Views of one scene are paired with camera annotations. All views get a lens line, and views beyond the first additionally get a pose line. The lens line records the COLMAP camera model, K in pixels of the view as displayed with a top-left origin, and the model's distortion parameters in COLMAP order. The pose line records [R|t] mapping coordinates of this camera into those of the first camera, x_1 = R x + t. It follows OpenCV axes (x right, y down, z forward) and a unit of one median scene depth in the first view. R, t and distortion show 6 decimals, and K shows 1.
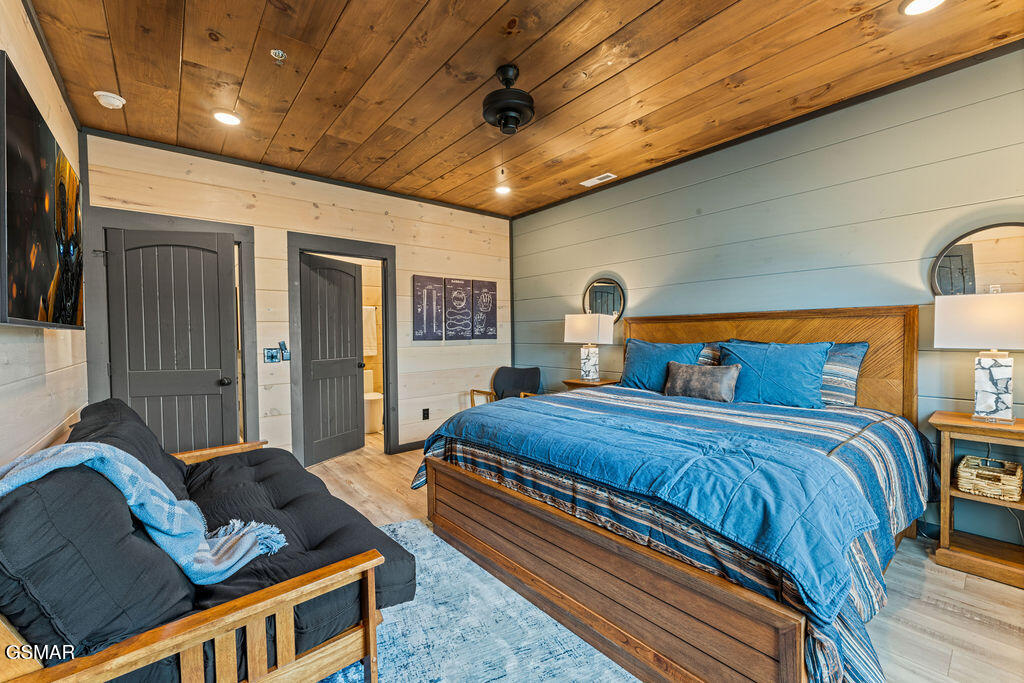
lens RADIAL K [[415.6, 0, 512.0], [0, 415.6, 341.5], [0, 0, 1]] dist [0.000258, 0.000015]
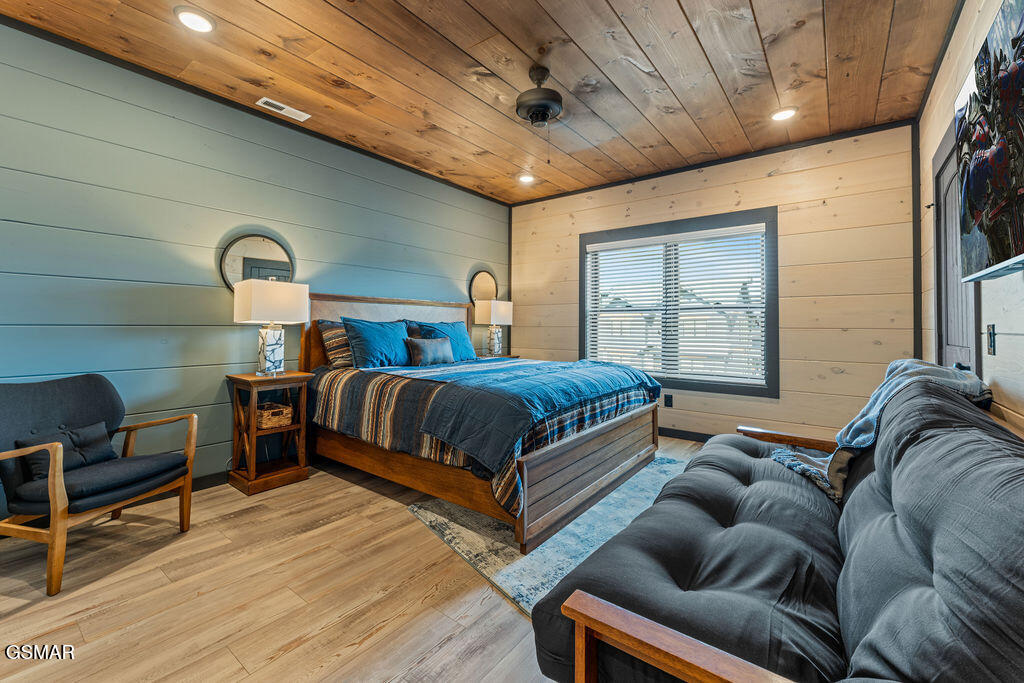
lens RADIAL K [[430.6, 0, 507.7], [0, 430.6, 314.9], [0, 0, 1]] dist [0.000077, 0.000056]
pose [[-0.216667, 0.031209, 0.975747, -0.553742], [0.014661, 0.999480, -0.028712, 0.016012], [-0.976135, 0.008084, -0.217012, 0.669022]]
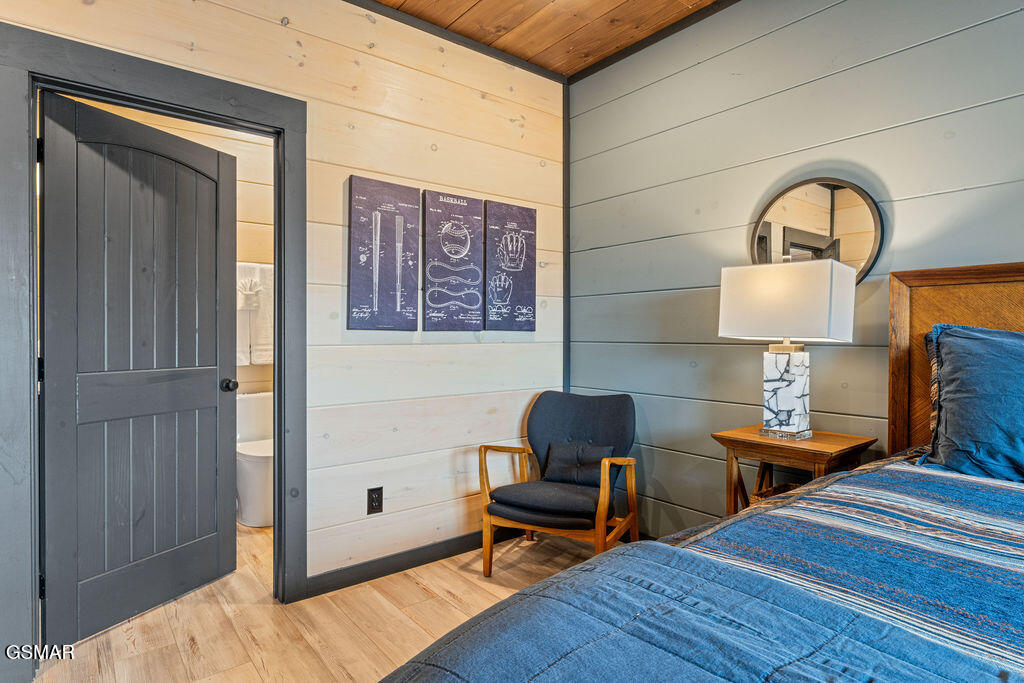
lens RADIAL K [[558.3, 0, 512.0], [0, 558.3, 341.5], [0, 0, 1]] dist [0.000769, 0.000294]
pose [[0.999615, 0.013670, -0.024131, -0.051904], [-0.013881, 0.999866, -0.008637, 0.012199], [0.024010, 0.008968, 0.999671, 0.410616]]
